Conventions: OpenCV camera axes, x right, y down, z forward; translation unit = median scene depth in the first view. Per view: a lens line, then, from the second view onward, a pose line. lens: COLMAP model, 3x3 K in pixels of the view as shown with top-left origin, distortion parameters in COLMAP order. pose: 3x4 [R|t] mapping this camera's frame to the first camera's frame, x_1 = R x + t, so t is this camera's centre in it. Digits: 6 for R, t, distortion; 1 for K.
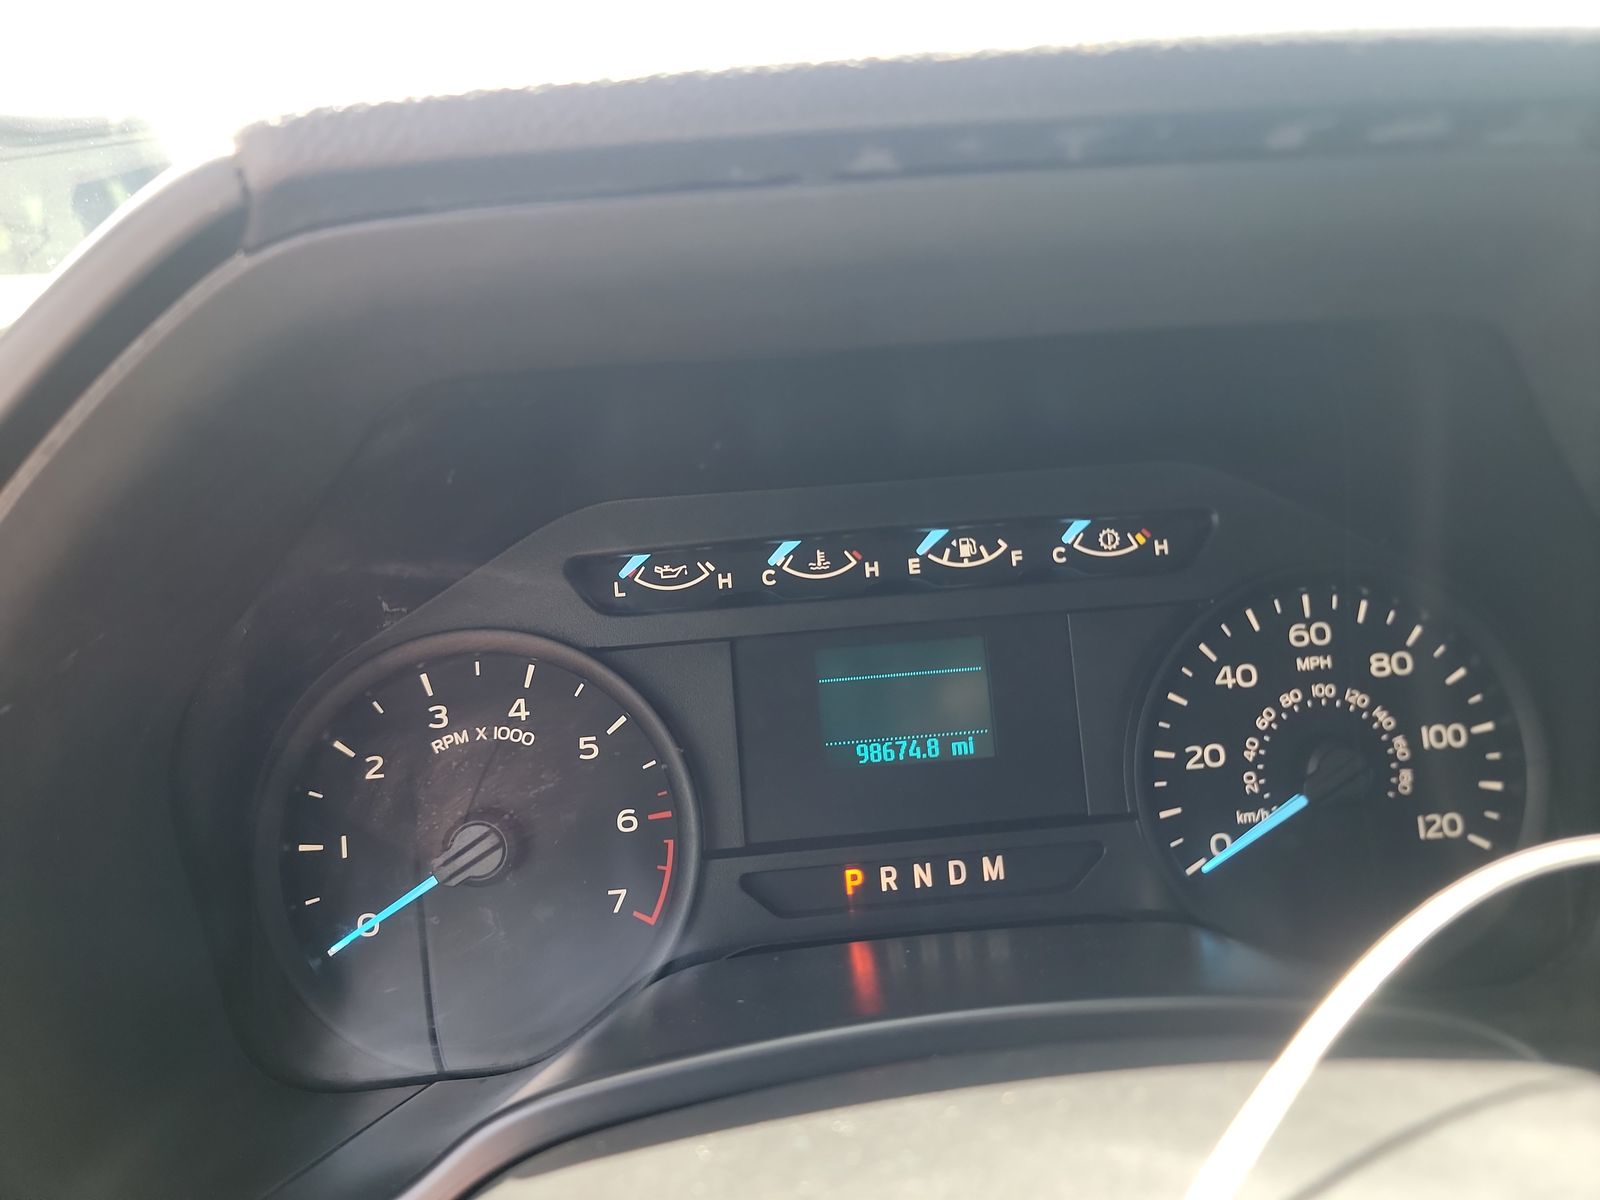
lens RADIAL K [[1128.3, 0, 800.0], [0, 1128.3, 600.0], [0, 0, 1]] dist [0.001040, -0.001284]
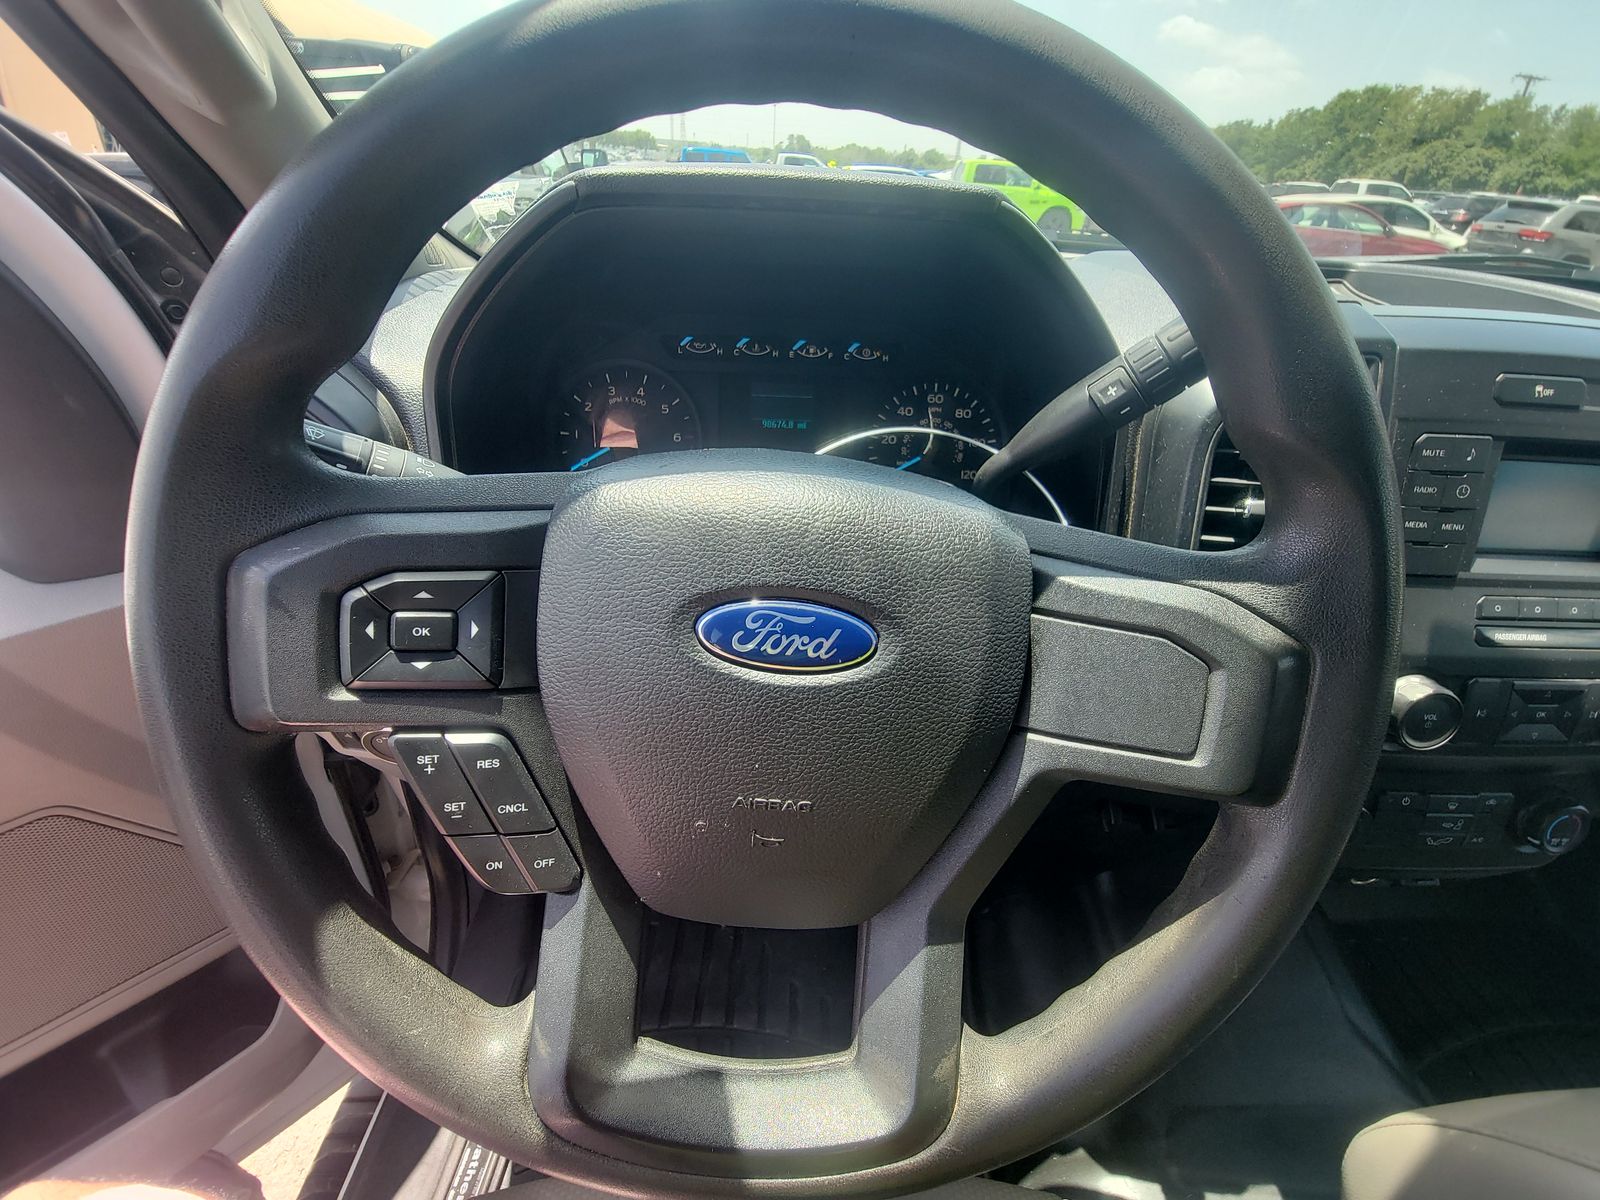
lens RADIAL K [[651.4, 0, 800.0], [0, 651.4, 600.0], [0, 0, 1]] dist [-0.002015, -0.009043]
pose [[0.993746, 0.109806, 0.020264, 0.154151], [-0.111291, 0.959275, 0.259626, 0.125580], [0.009070, -0.260257, 0.965497, -0.636251]]
